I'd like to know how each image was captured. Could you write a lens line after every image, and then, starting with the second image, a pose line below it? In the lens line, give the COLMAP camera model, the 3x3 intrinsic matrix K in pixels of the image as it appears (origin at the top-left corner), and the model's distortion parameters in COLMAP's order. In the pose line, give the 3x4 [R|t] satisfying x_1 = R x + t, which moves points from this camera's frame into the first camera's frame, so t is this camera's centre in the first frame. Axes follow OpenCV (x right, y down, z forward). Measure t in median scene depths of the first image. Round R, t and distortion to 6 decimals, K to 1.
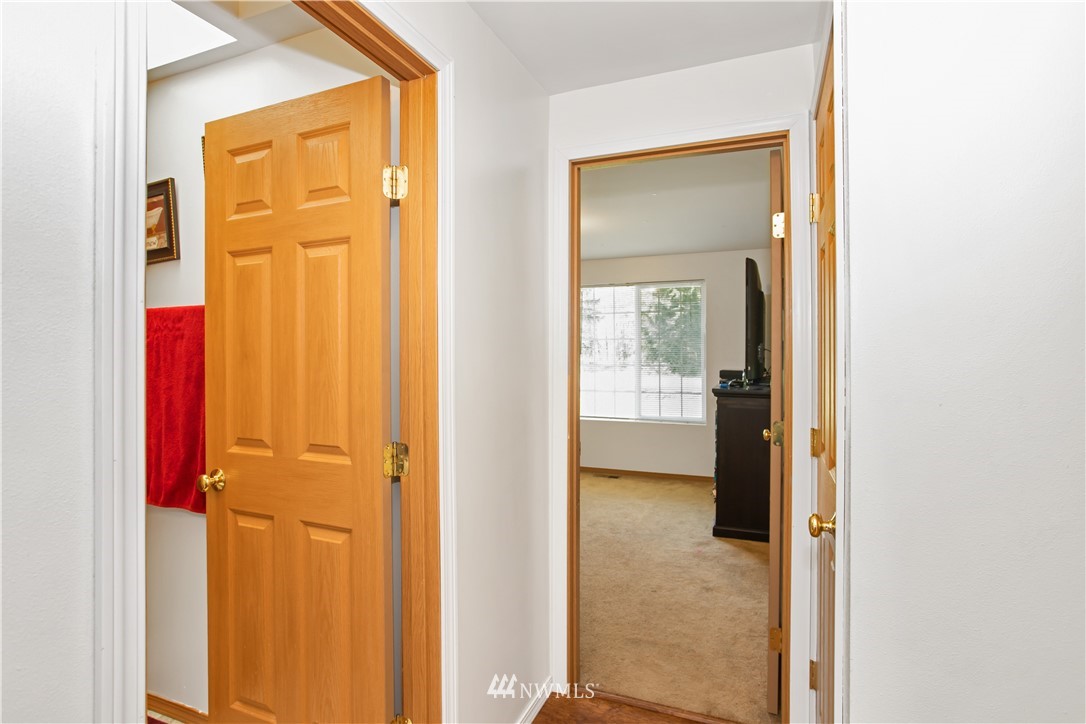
lens RADIAL K [[556.6, 0, 543.4], [0, 556.6, 372.7], [0, 0, 1]] dist [-0.022064, 0.000162]
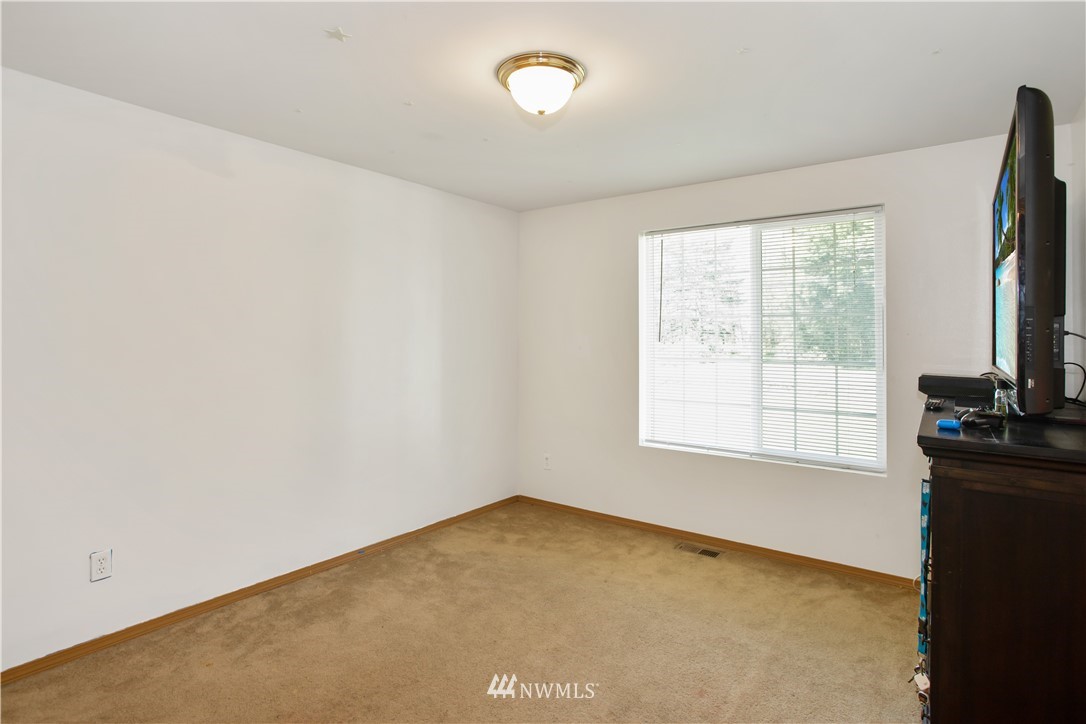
lens RADIAL K [[584.1, 0, 545.3], [0, 584.1, 358.7], [0, 0, 1]] dist [-0.001228, 0.000265]
pose [[0.974423, 0.005599, -0.224652, 0.095767], [-0.006627, 0.999971, -0.003825, -0.013642], [0.224624, 0.005216, 0.974431, 0.365139]]
